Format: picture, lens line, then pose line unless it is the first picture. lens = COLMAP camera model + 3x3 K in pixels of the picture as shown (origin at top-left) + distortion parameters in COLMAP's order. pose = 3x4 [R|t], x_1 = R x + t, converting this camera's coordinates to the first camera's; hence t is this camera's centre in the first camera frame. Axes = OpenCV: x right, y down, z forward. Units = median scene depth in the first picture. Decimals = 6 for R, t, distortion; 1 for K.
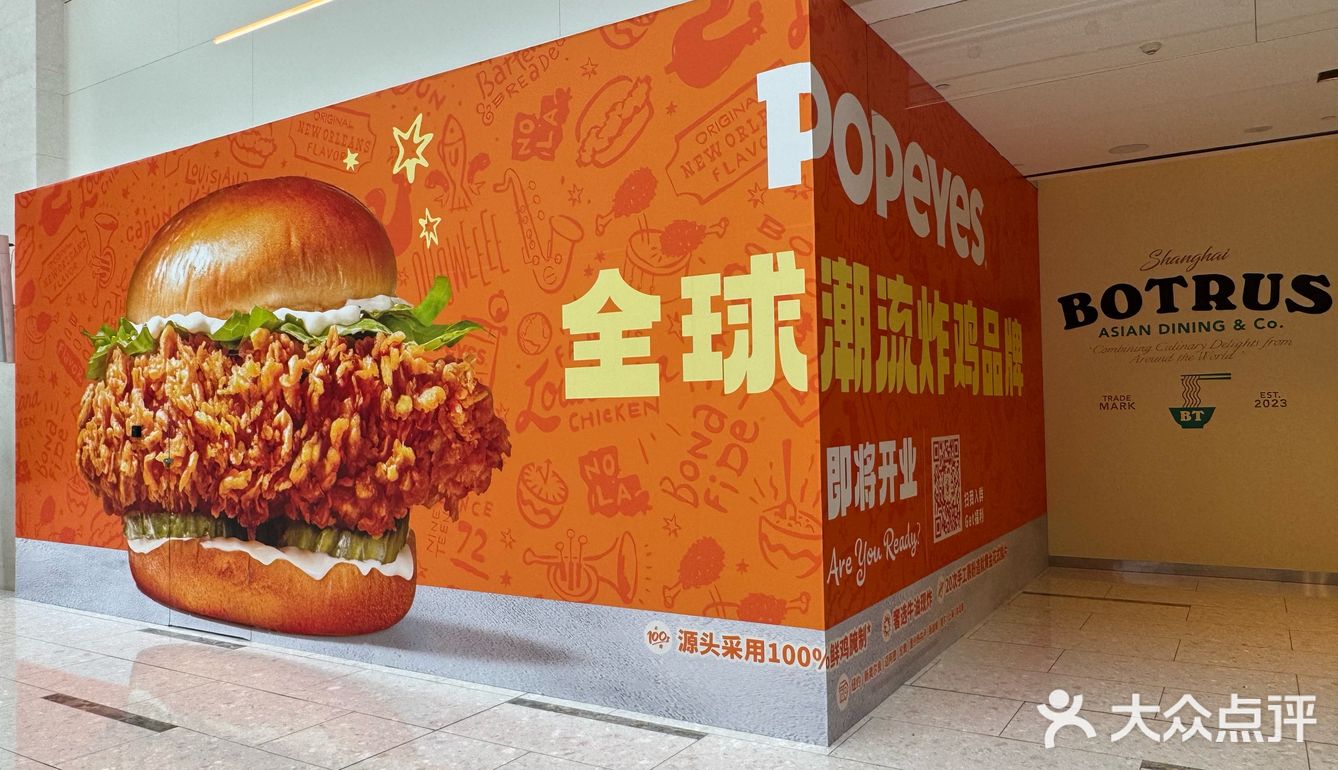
lens RADIAL K [[936.7, 0, 648.0], [0, 936.7, 383.6], [0, 0, 1]] dist [-0.005759, 0.002628]
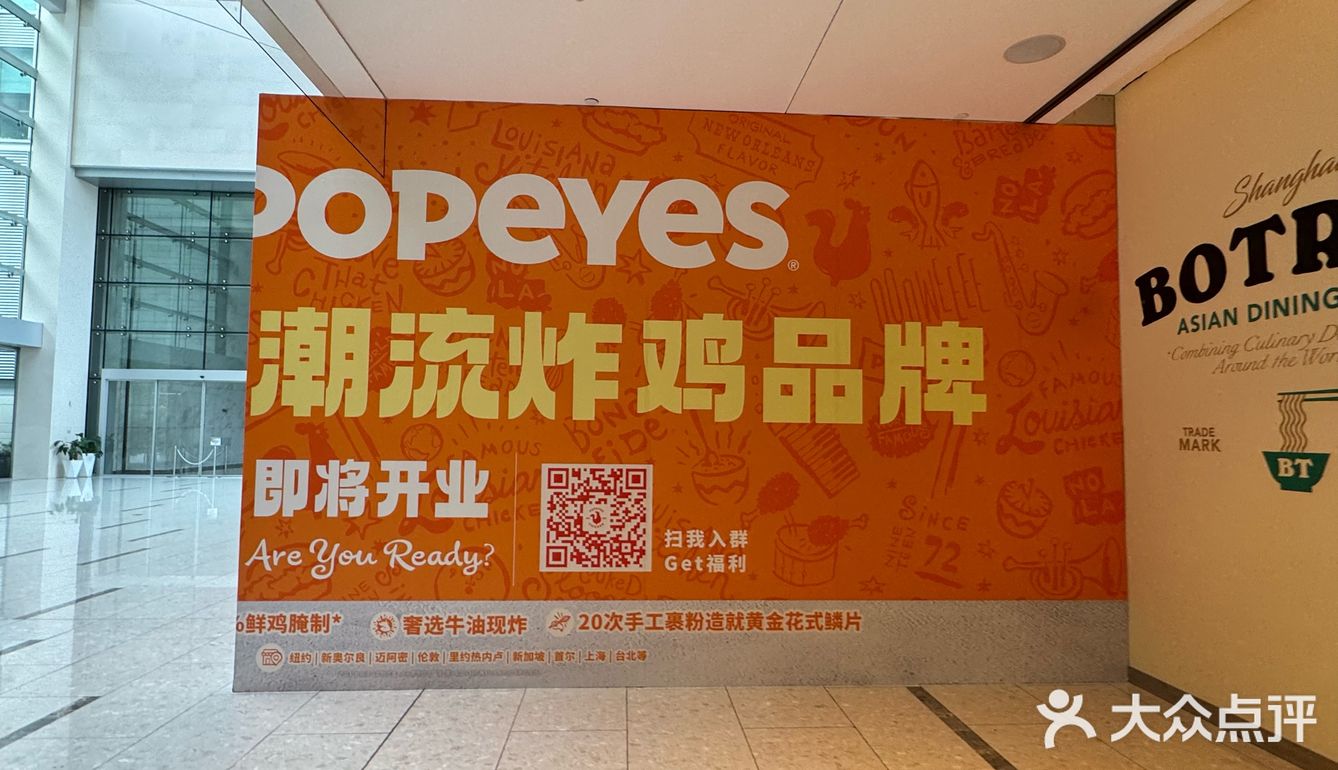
lens RADIAL K [[742.4, 0, 667.4], [0, 742.4, 382.7], [0, 0, 1]] dist [-0.005104, 0.002602]
pose [[0.592631, -0.024414, -0.805104, 1.028937], [0.002006, 0.999582, -0.028834, -0.004772], [0.805472, 0.015472, 0.592432, 0.650553]]
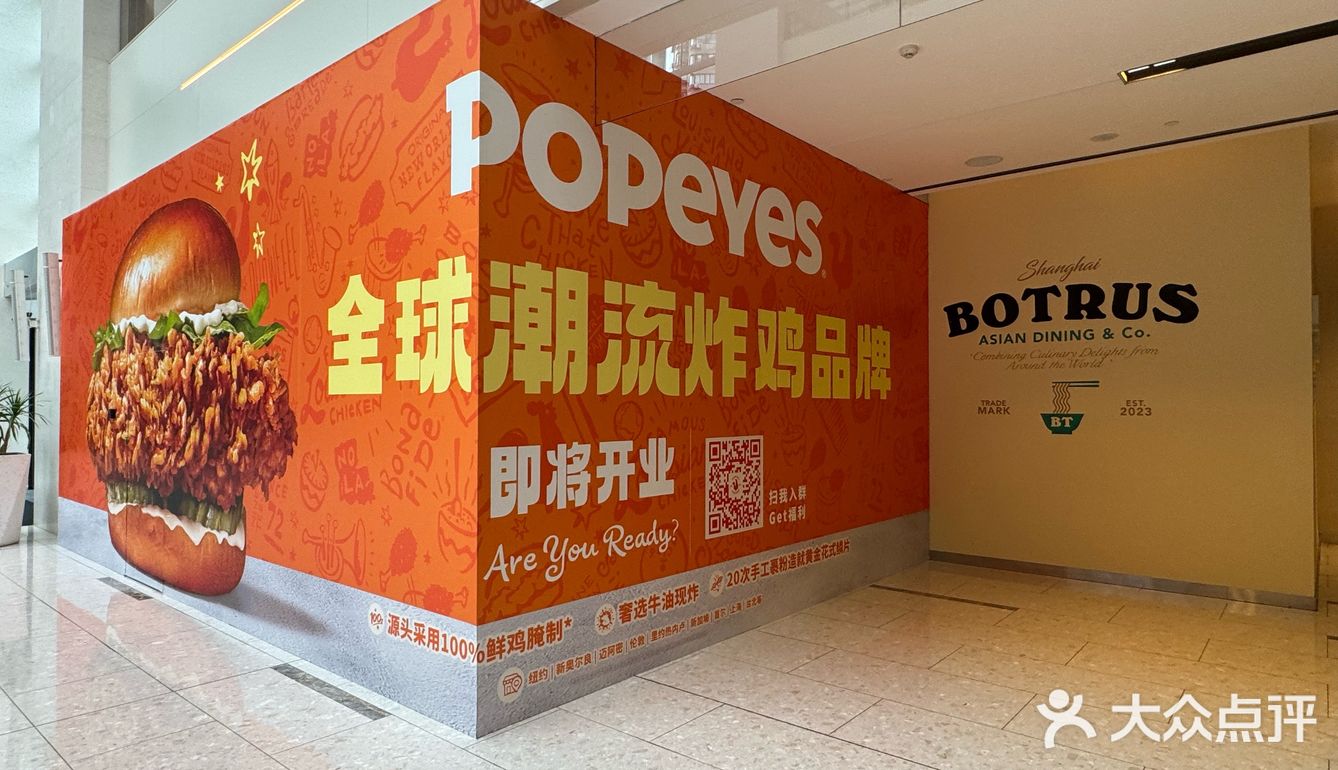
lens RADIAL K [[771.1, 0, 658.7], [0, 771.1, 387.5], [0, 0, 1]] dist [-0.004874, 0.003407]
pose [[0.990296, 0.018375, -0.137757, 0.373513], [-0.017016, 0.999794, 0.011038, -0.007426], [0.137932, -0.008586, 0.990404, 0.145017]]
